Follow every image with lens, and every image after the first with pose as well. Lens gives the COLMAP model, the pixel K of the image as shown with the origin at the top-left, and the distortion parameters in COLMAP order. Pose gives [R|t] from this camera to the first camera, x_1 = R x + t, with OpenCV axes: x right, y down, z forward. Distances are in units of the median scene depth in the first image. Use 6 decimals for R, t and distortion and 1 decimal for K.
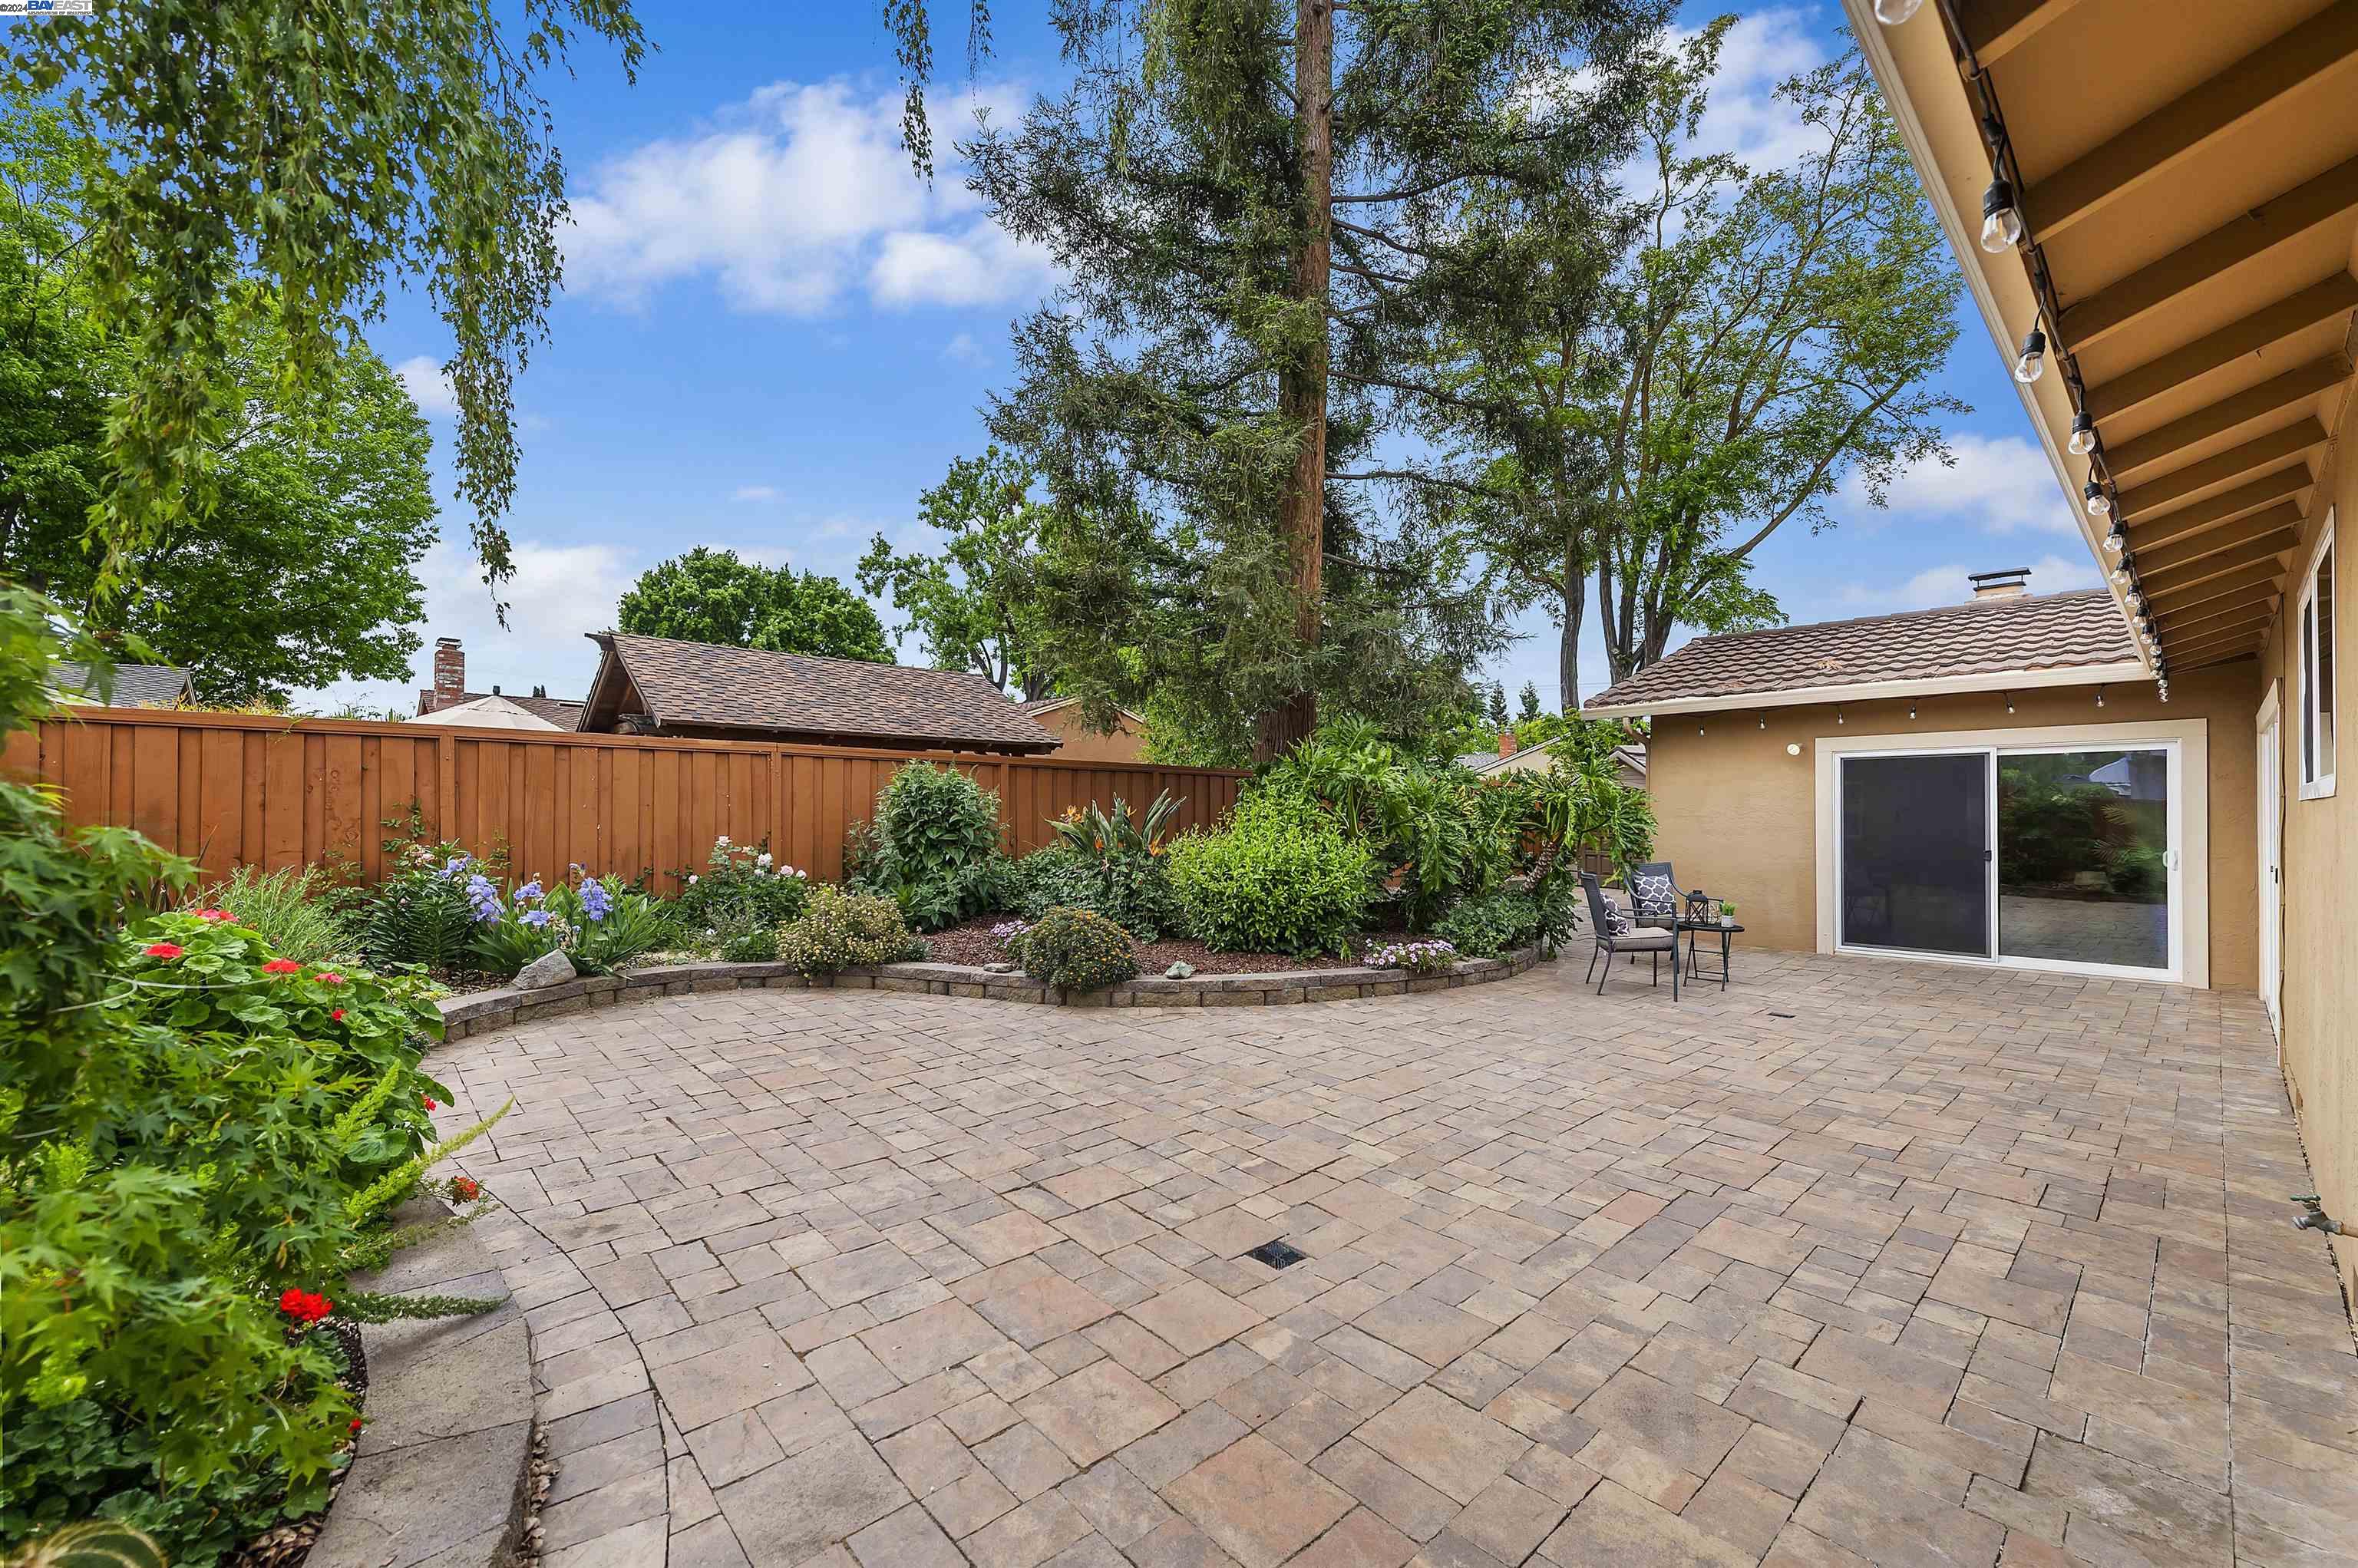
lens RADIAL K [[930.4, 0, 1195.5], [0, 930.4, 769.3], [0, 0, 1]] dist [0.018142, -0.006679]
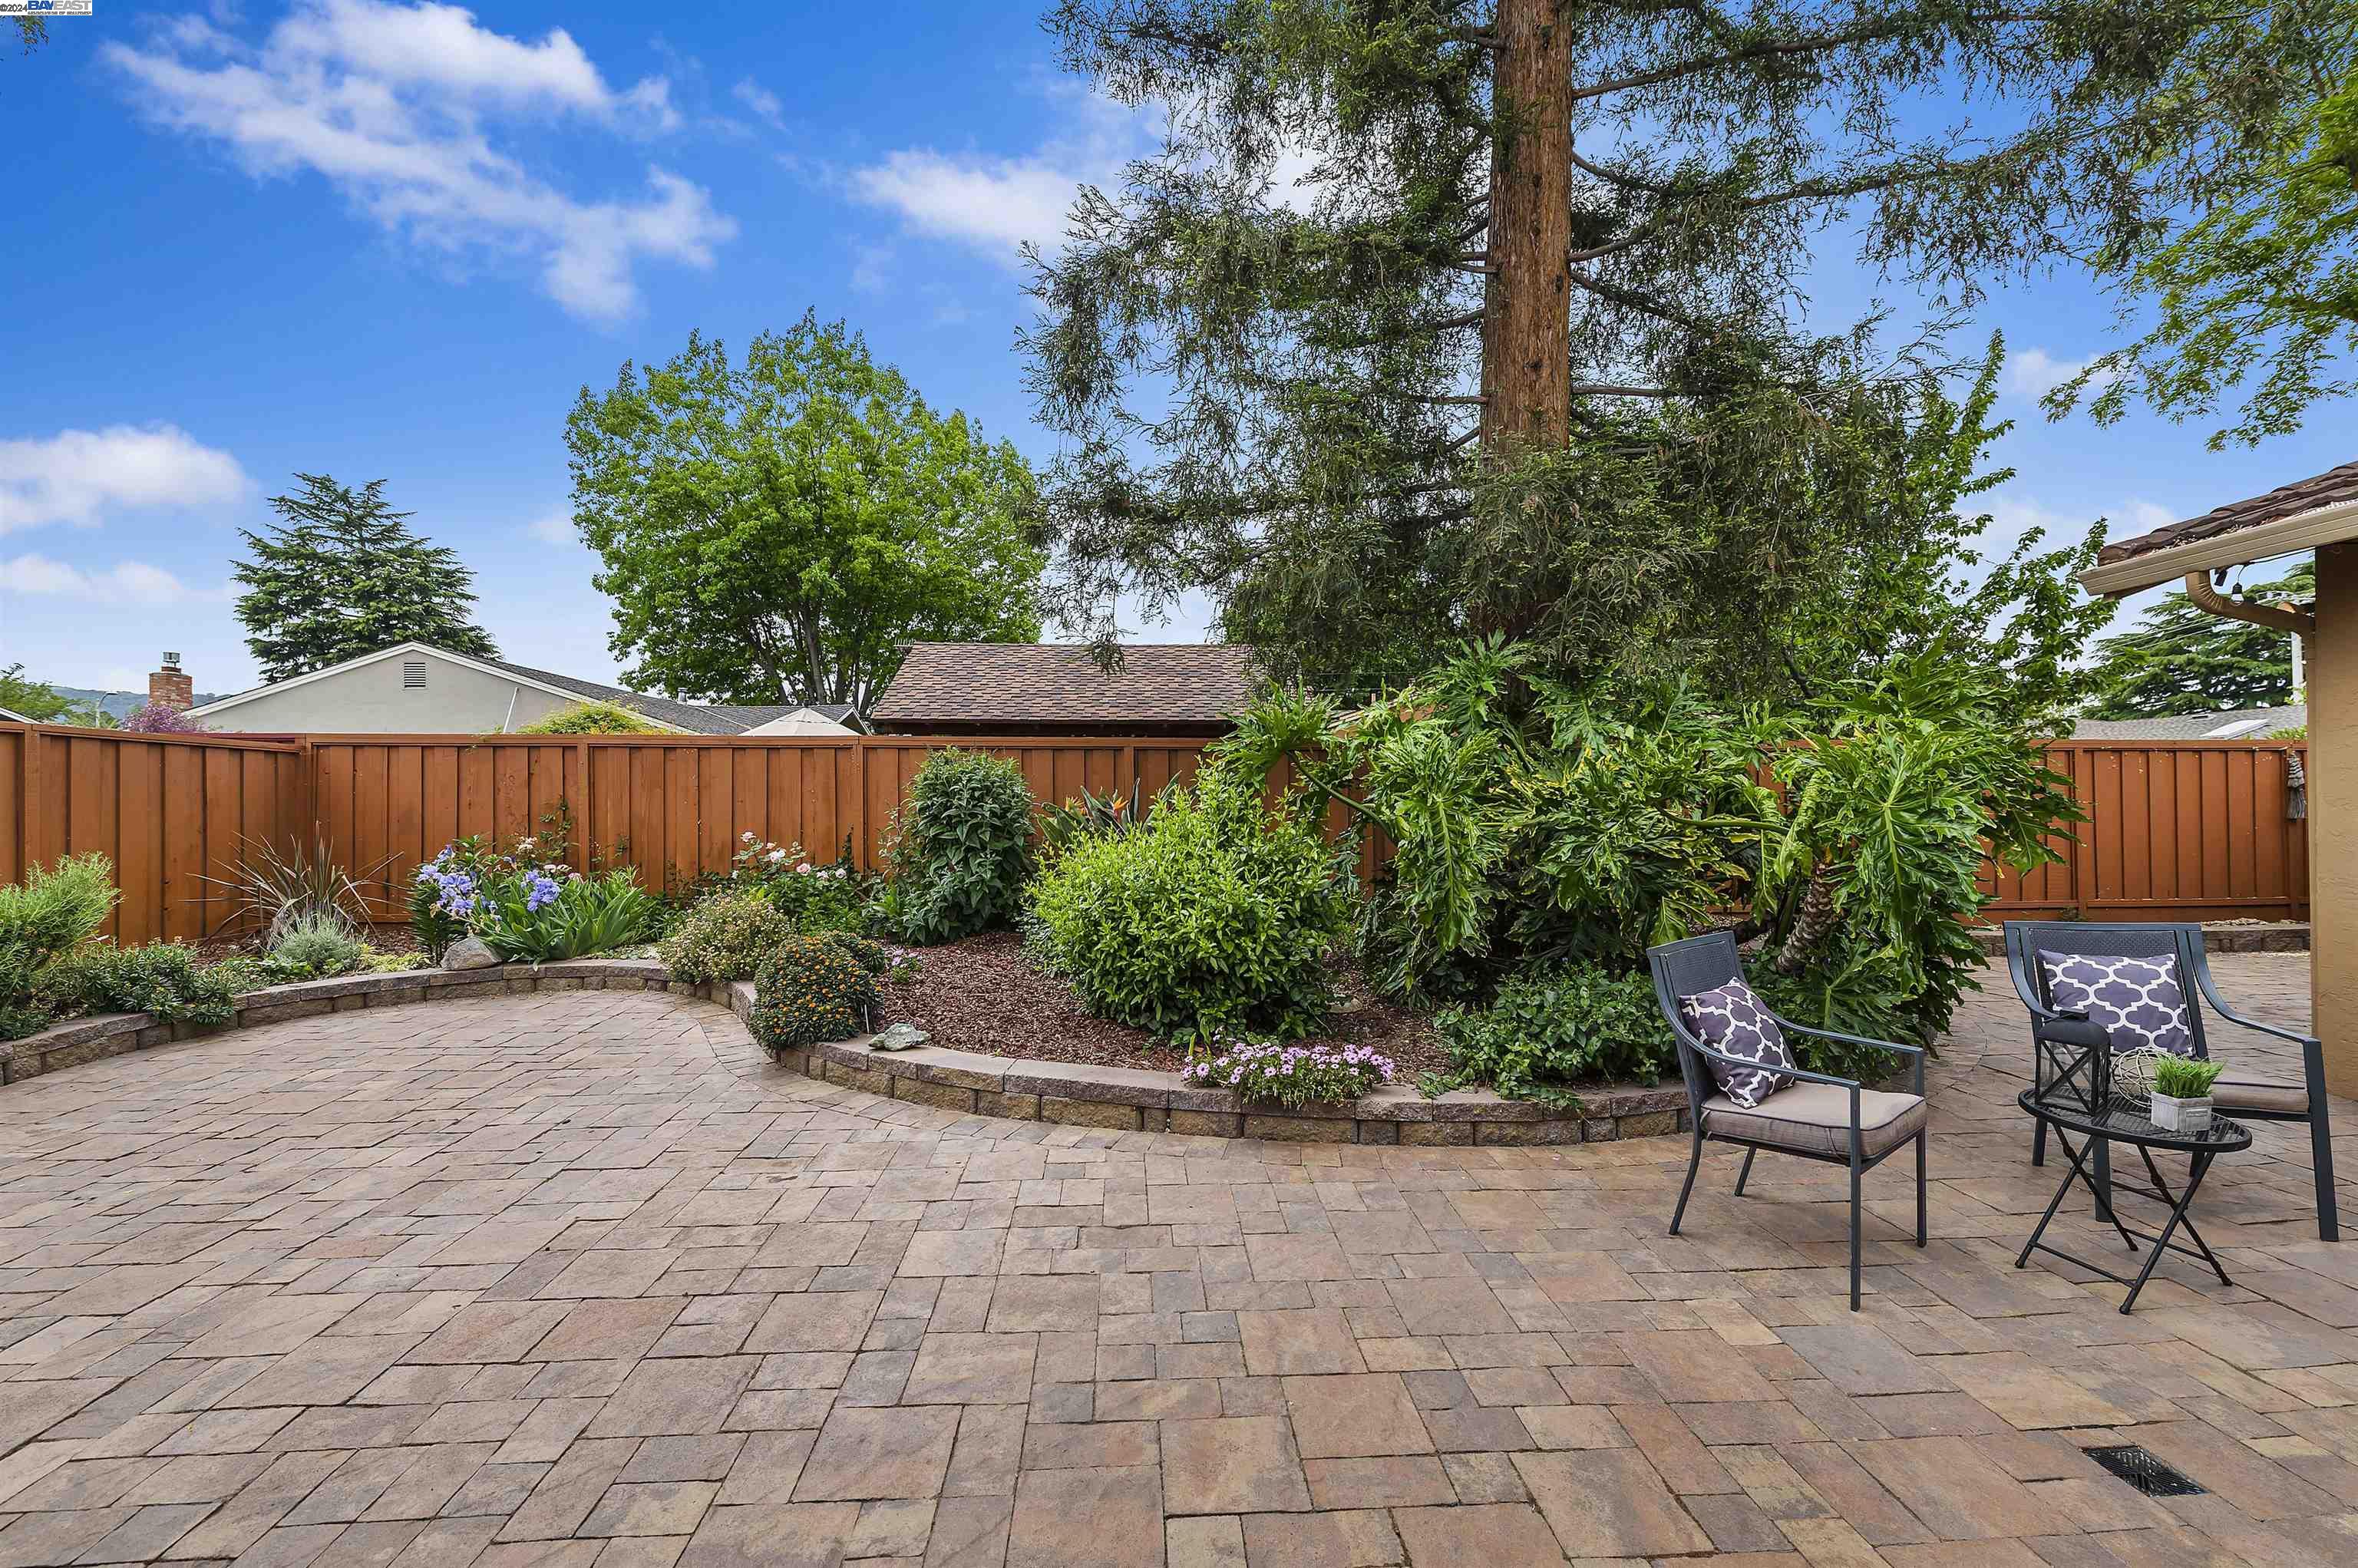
lens RADIAL K [[969.6, 0, 1208.7], [0, 969.6, 737.8], [0, 0, 1]] dist [0.016055, -0.007289]
pose [[0.772207, -0.050388, -0.633370, 0.631953], [0.034870, 0.998709, -0.036938, 0.032149], [0.634414, 0.006438, 0.772967, 0.604185]]
